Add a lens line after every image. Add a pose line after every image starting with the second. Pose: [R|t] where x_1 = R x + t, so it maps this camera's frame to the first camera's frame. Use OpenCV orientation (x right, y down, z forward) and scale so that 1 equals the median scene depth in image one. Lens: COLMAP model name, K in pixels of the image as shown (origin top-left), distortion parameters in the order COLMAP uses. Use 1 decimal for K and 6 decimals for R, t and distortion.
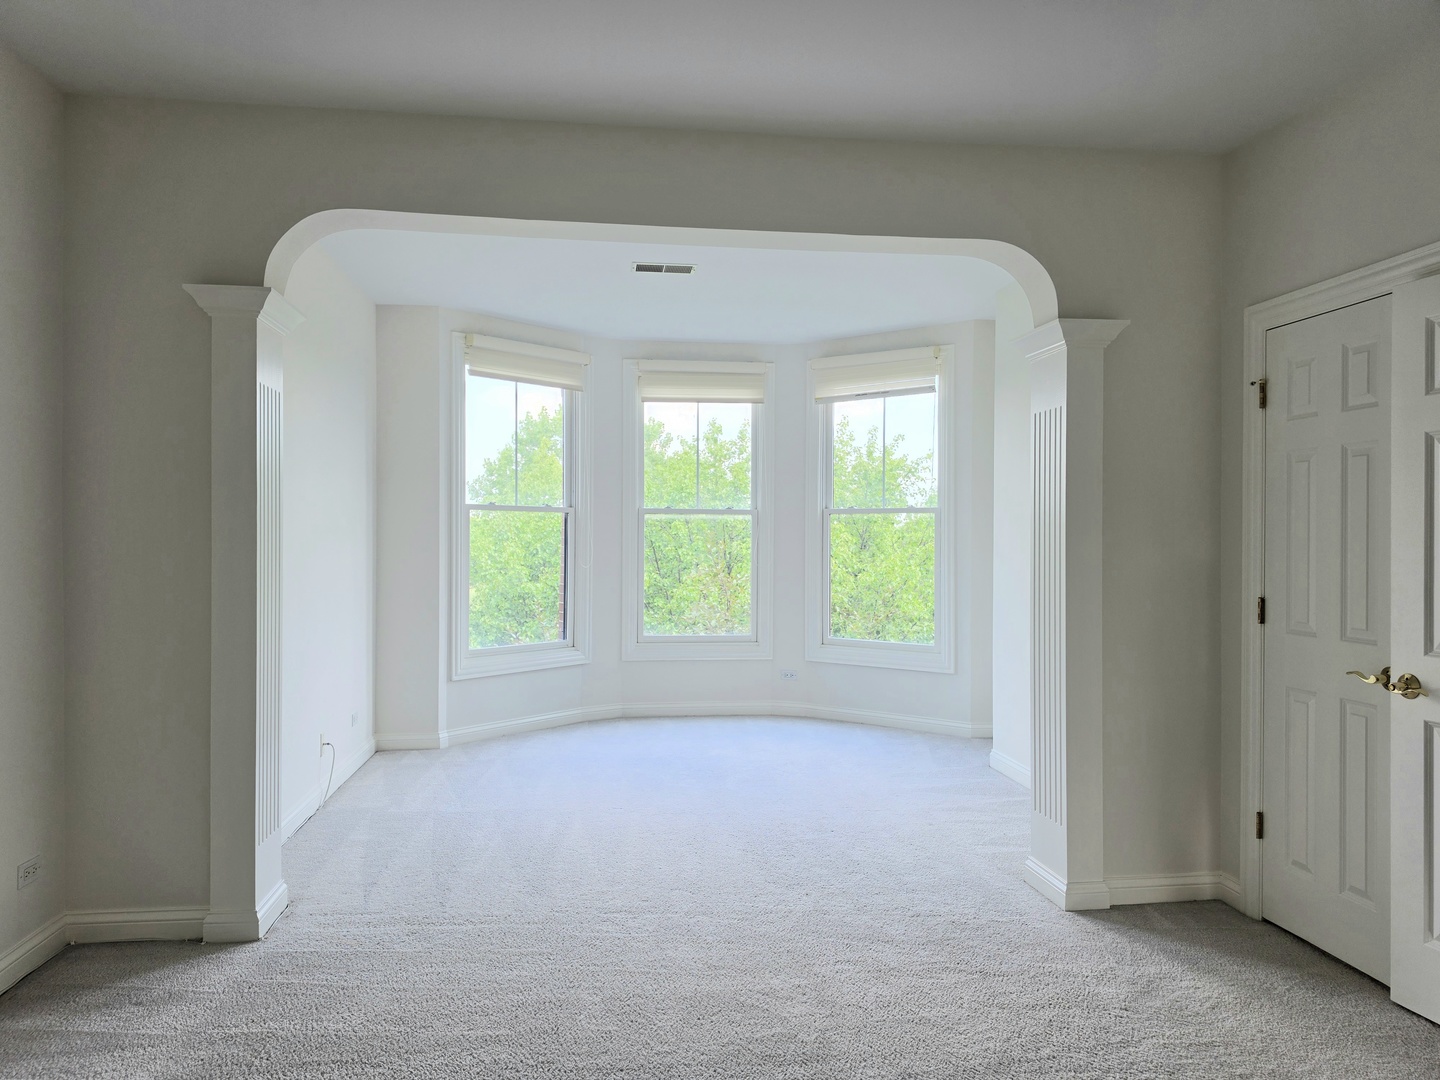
lens RADIAL K [[1002.2, 0, 720.3], [0, 1002.2, 546.0], [0, 0, 1]] dist [0.148467, -0.238962]
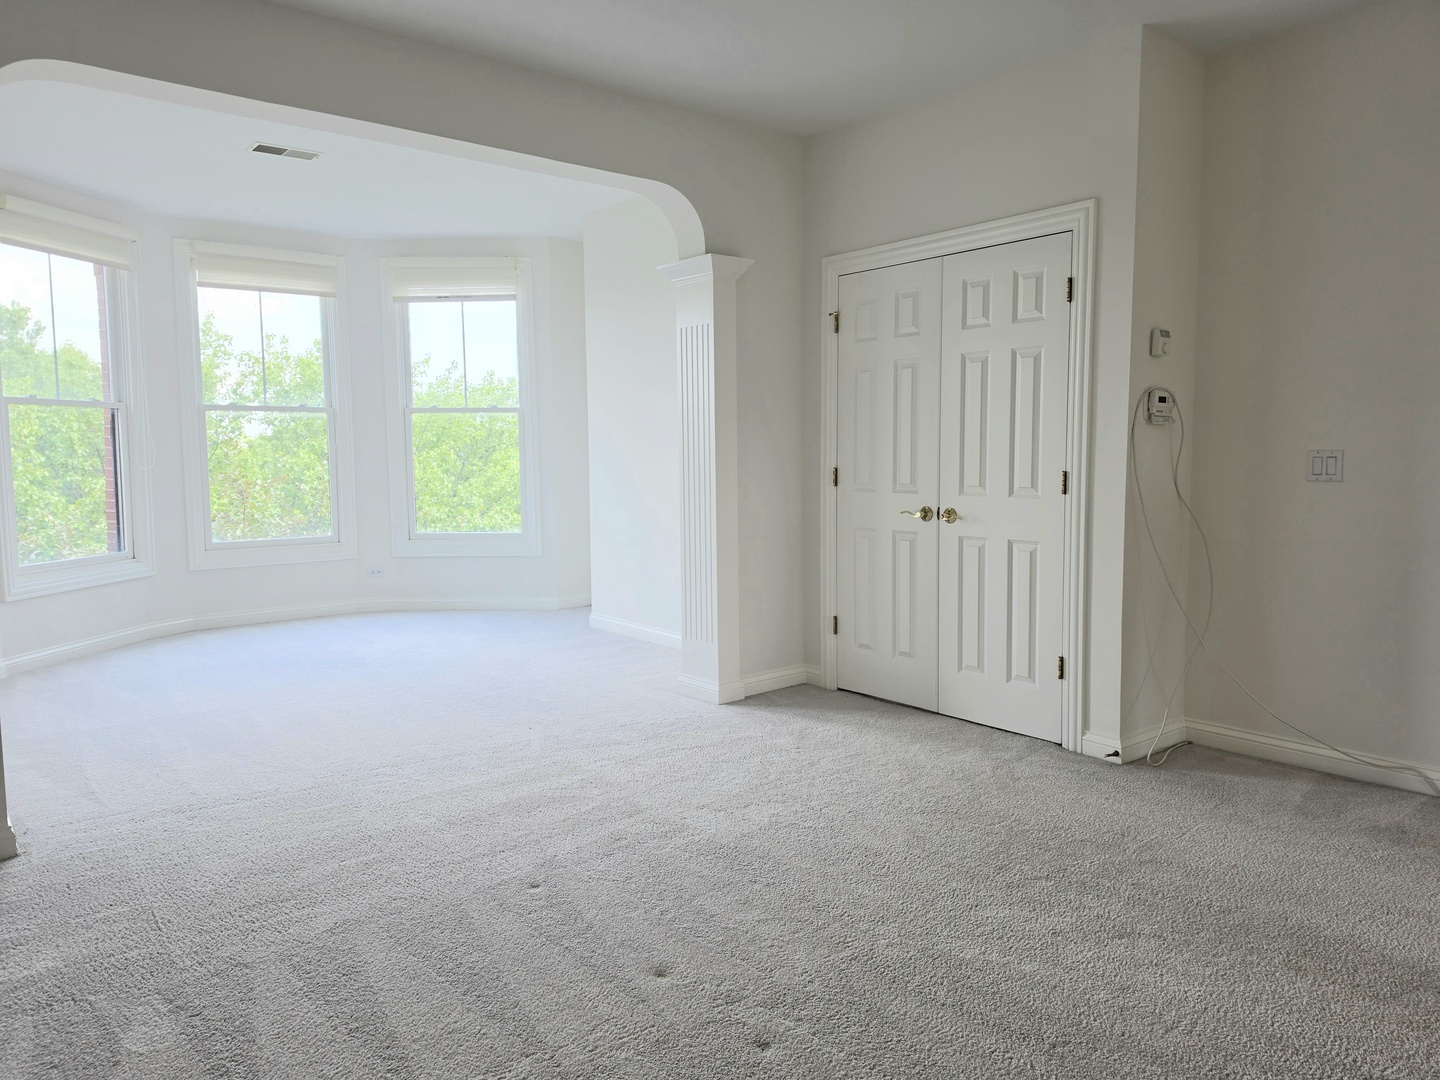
lens RADIAL K [[1014.3, 0, 714.5], [0, 1014.3, 543.1], [0, 0, 1]] dist [0.121370, -0.165035]
pose [[0.844804, -0.062665, 0.531393, -0.365753], [0.018298, 0.995921, 0.088355, 0.025969], [-0.534762, -0.064919, 0.842505, -0.110519]]
